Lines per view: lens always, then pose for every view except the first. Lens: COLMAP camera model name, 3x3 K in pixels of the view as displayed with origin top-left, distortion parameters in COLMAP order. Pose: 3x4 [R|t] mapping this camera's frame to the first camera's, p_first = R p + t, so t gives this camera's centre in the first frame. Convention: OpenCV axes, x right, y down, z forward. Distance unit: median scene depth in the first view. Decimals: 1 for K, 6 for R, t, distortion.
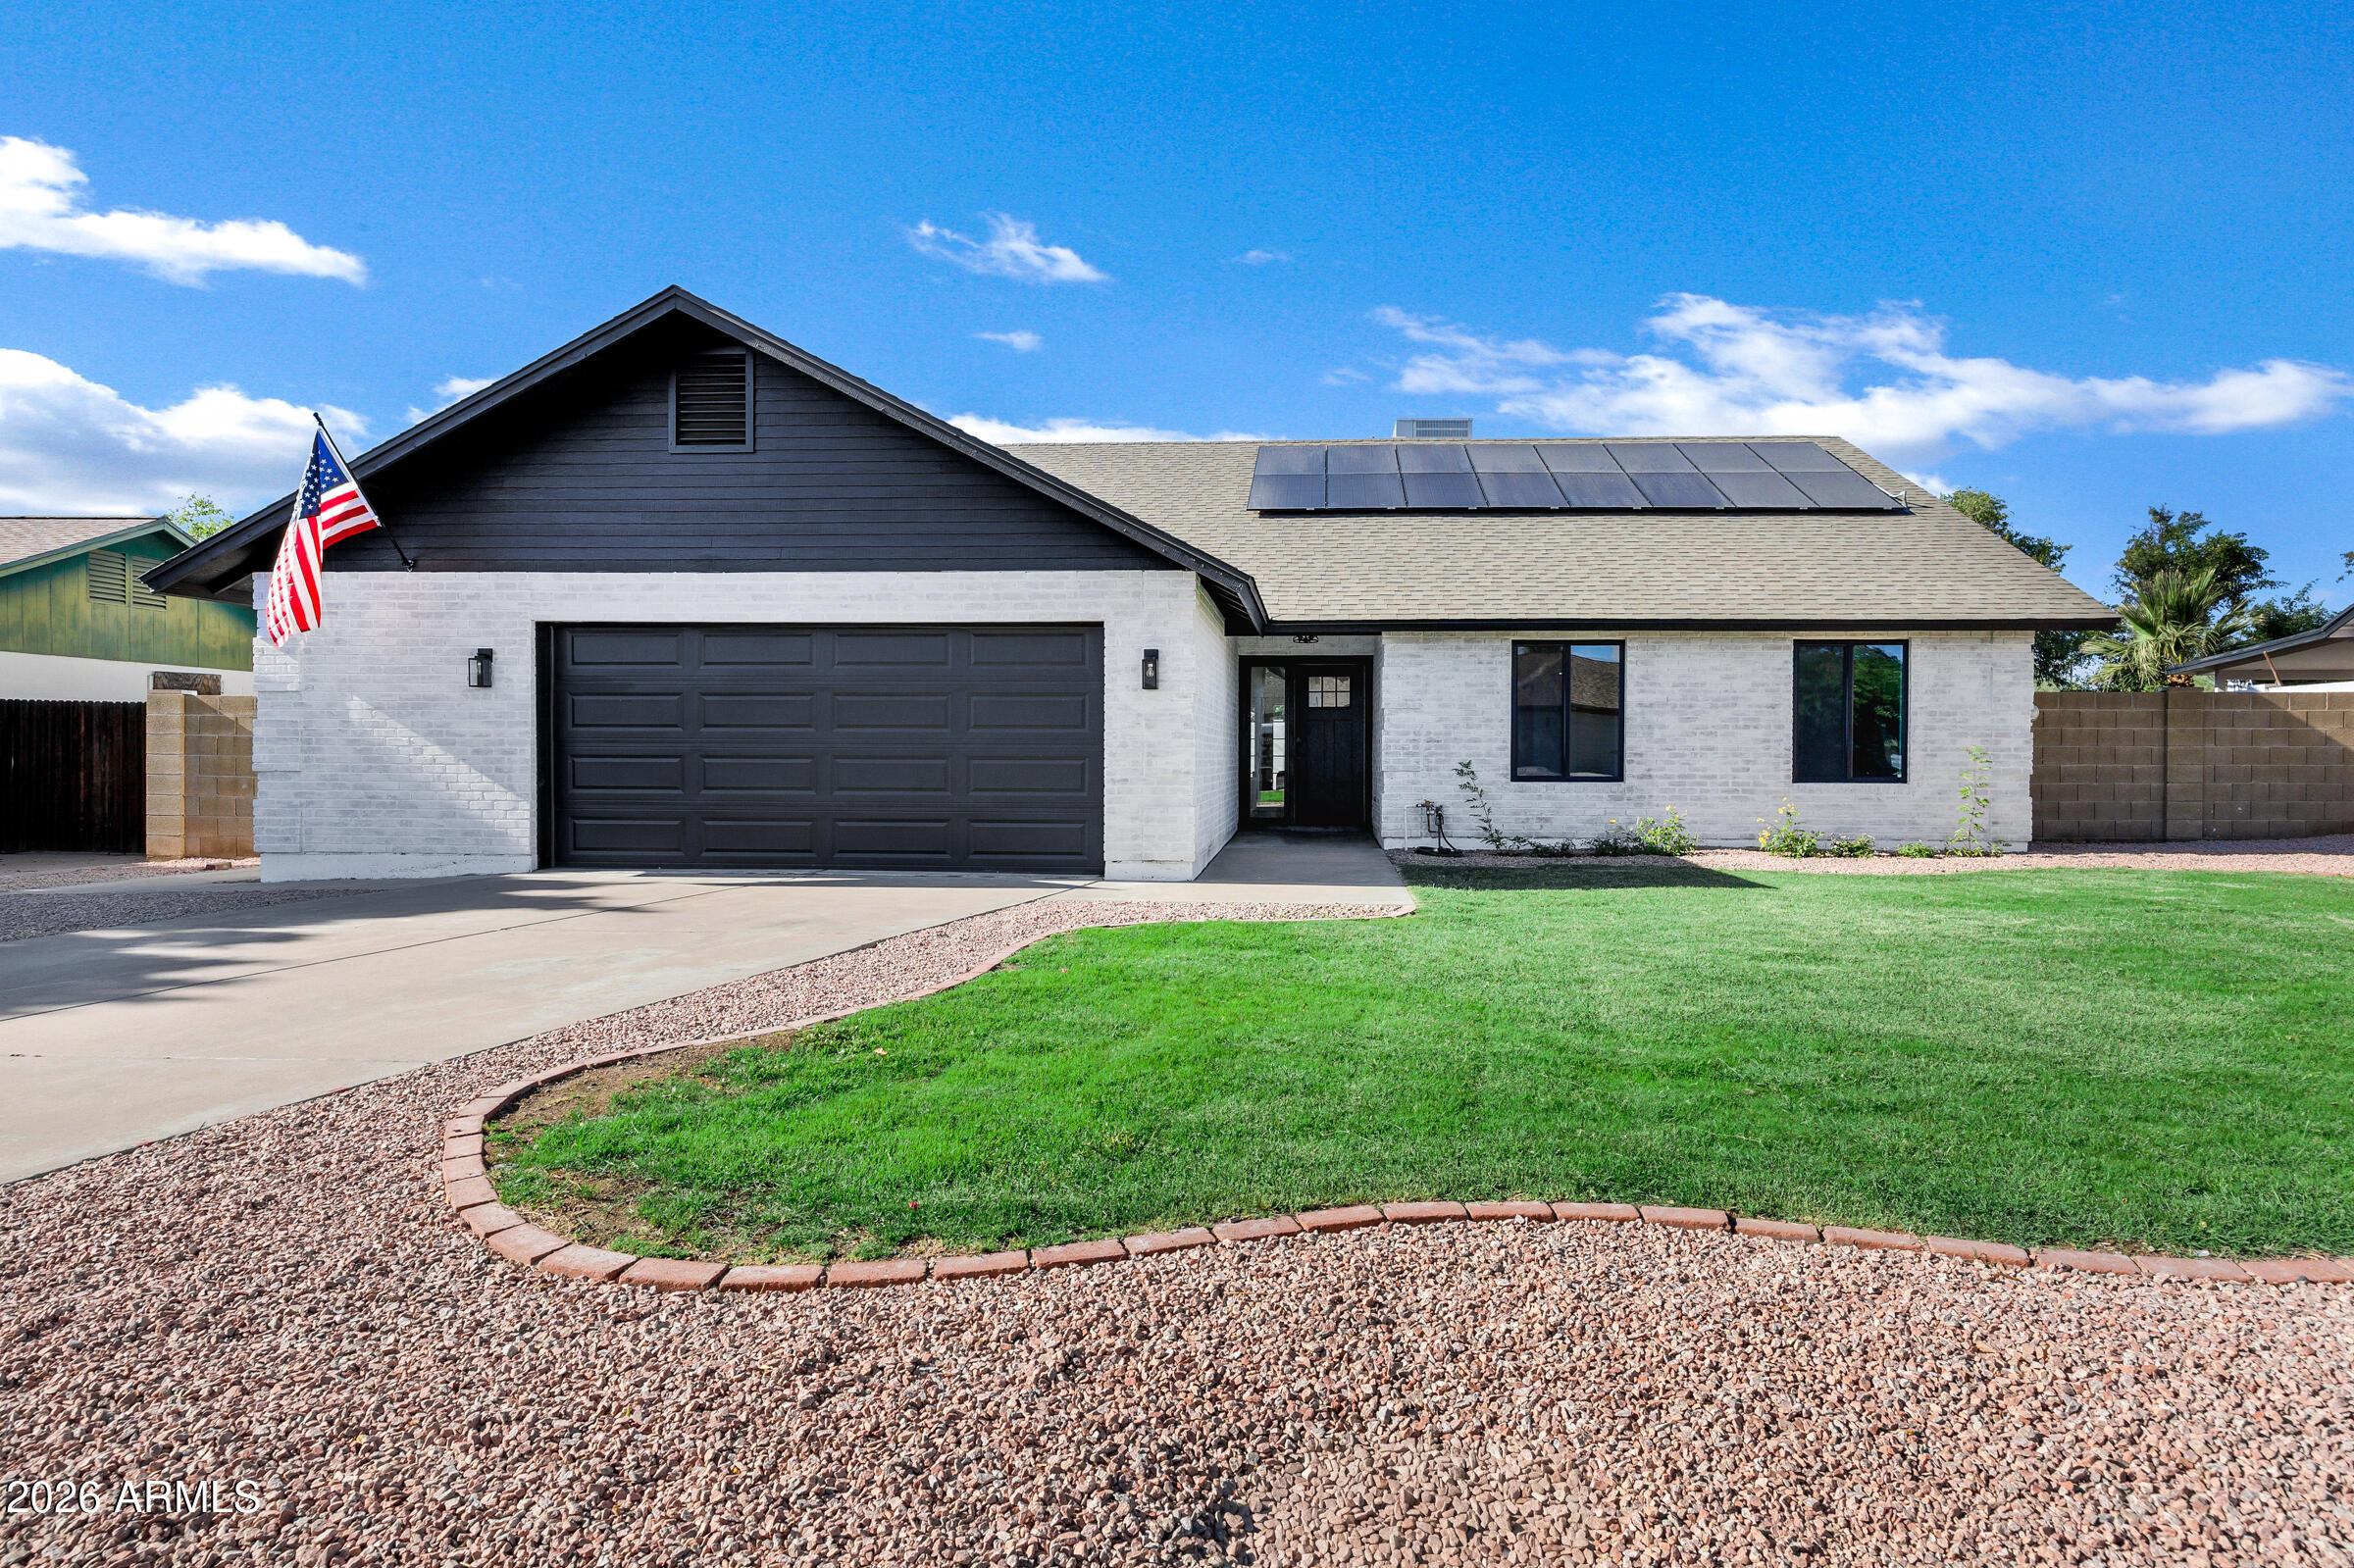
lens RADIAL K [[1280.9, 0, 1215.8], [0, 1280.9, 758.0], [0, 0, 1]] dist [0.000323, 0.000133]
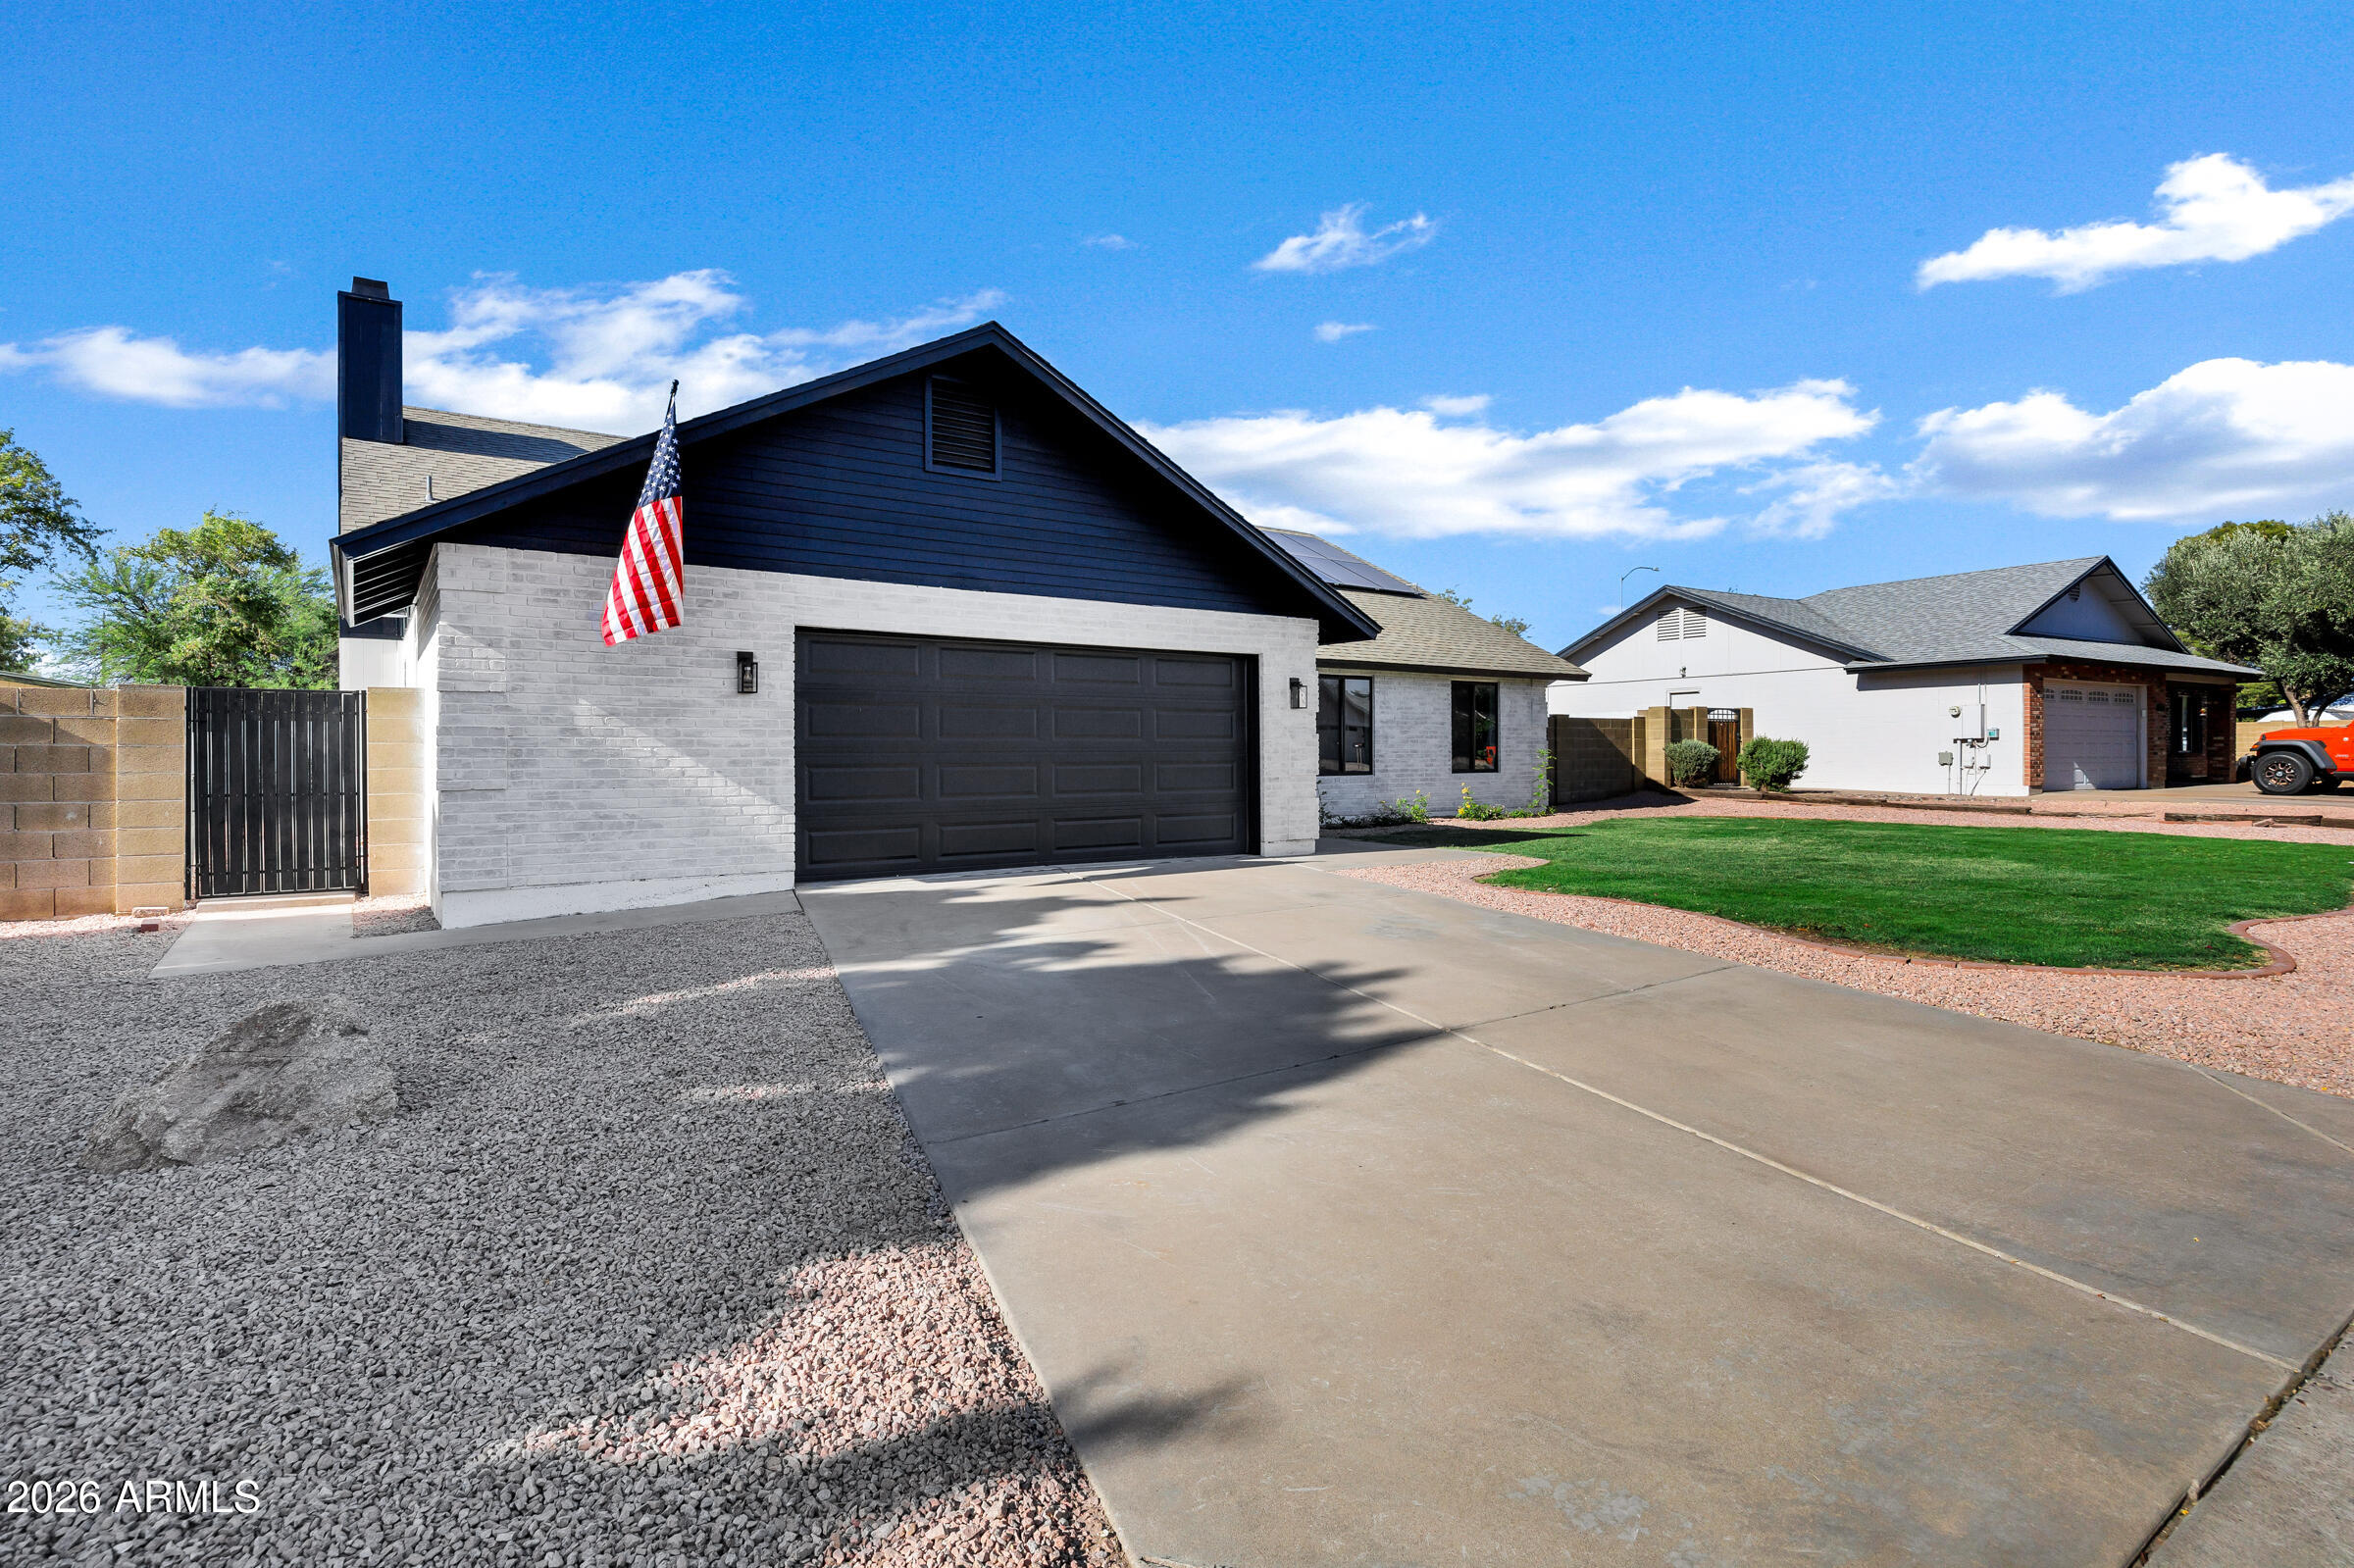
lens RADIAL K [[1210.6, 0, 1178.7], [0, 1210.6, 765.8], [0, 0, 1]] dist [-0.002991, -0.000662]
pose [[0.756294, -0.013289, 0.654096, -0.900229], [0.009371, 0.999911, 0.009479, -0.007925], [-0.654164, -0.001039, 0.756352, 0.130735]]
